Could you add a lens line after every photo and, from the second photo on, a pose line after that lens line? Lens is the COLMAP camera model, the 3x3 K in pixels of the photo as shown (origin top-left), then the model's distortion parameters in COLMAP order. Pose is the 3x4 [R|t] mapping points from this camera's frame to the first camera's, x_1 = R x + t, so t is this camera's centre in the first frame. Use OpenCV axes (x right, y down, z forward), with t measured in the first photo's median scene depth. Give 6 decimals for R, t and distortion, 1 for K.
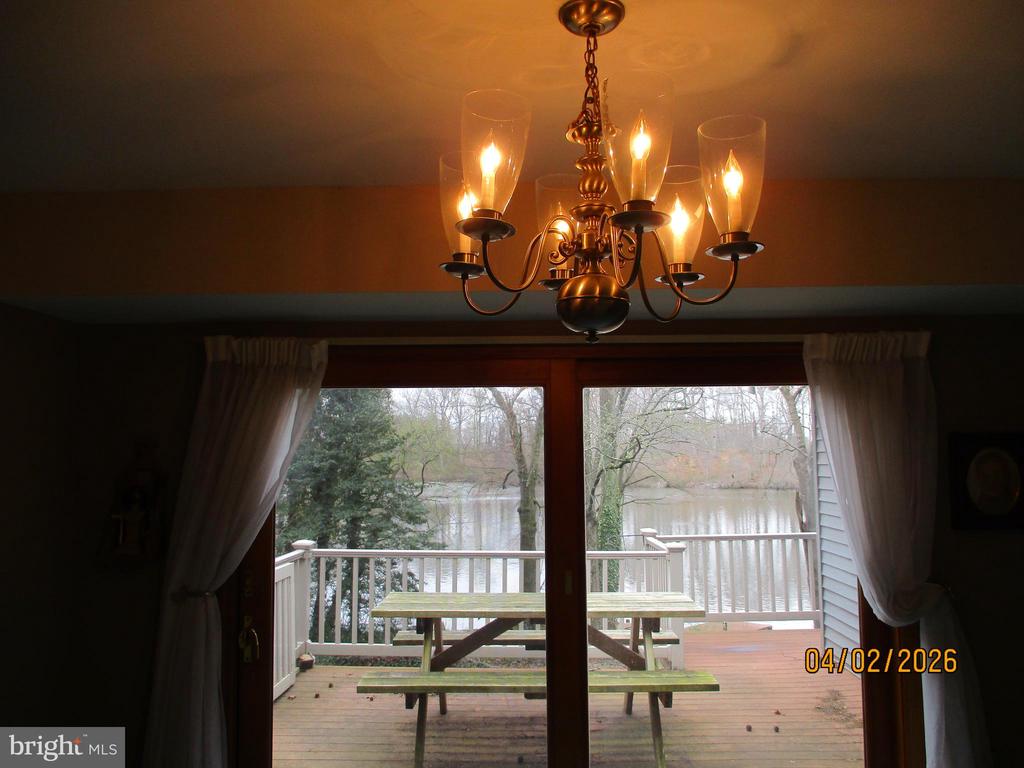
lens RADIAL K [[844.6, 0, 512.9], [0, 844.6, 379.0], [0, 0, 1]] dist [-0.041743, 0.017319]
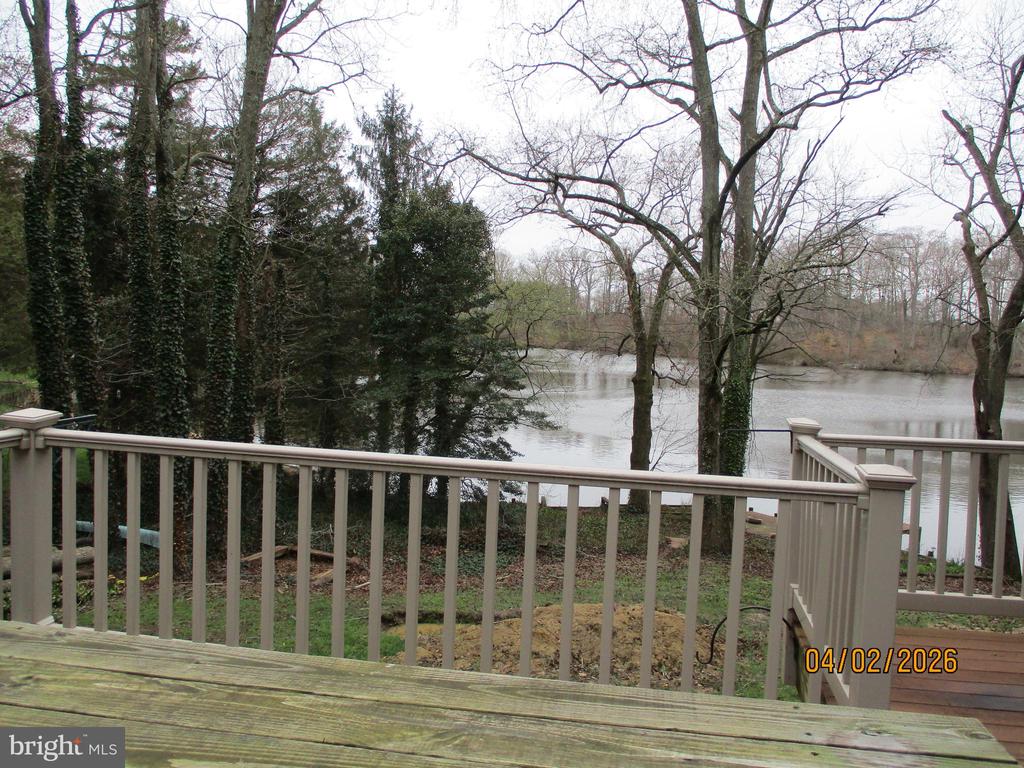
lens RADIAL K [[844.6, 0, 512.9], [0, 844.6, 379.0], [0, 0, 1]] dist [-0.041743, 0.017319]
pose [[0.987507, 0.047663, -0.150191, 0.112915], [-0.023891, 0.987424, 0.156277, 0.139798], [0.155751, -0.150736, 0.976228, 0.854708]]
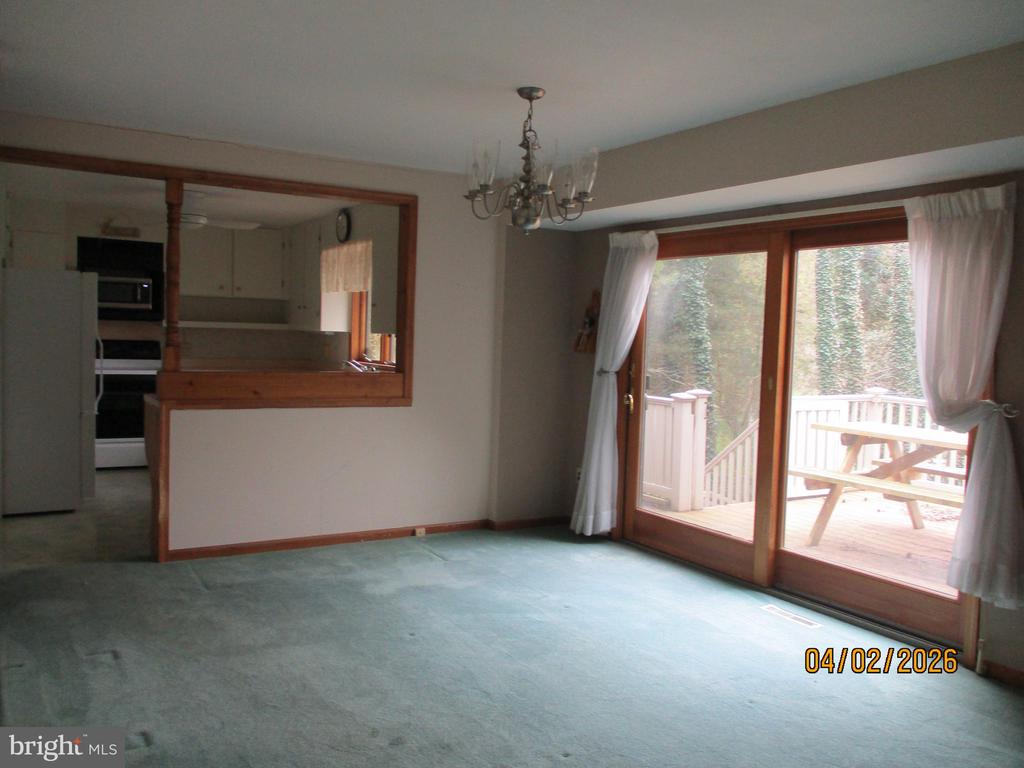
lens RADIAL K [[844.6, 0, 512.9], [0, 844.6, 379.0], [0, 0, 1]] dist [-0.041743, 0.017319]
pose [[0.545900, 0.071094, -0.834829, 0.674699], [0.043522, 0.992642, 0.112993, 0.029274], [0.836719, -0.098016, 0.538789, -0.123848]]
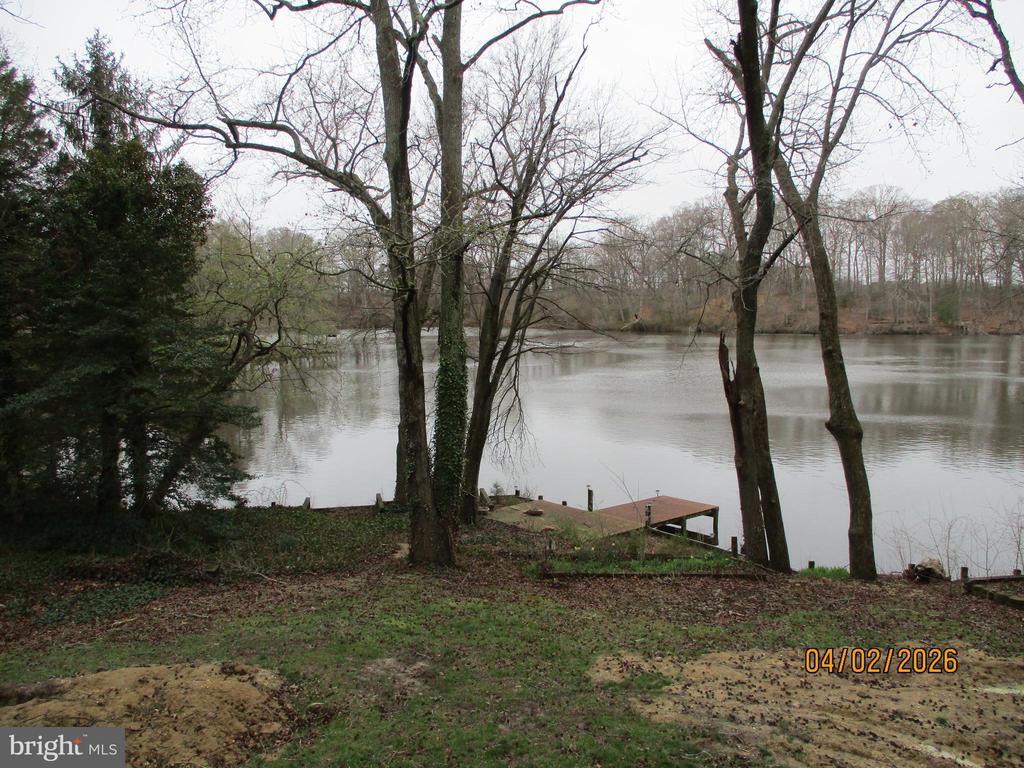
lens RADIAL K [[844.6, 0, 512.9], [0, 844.6, 379.0], [0, 0, 1]] dist [-0.041743, 0.017319]
pose [[0.998449, 0.000419, -0.055667, 1.187995], [0.009731, 0.983263, 0.181931, 0.228694], [0.054812, -0.182191, 0.981734, 1.756398]]
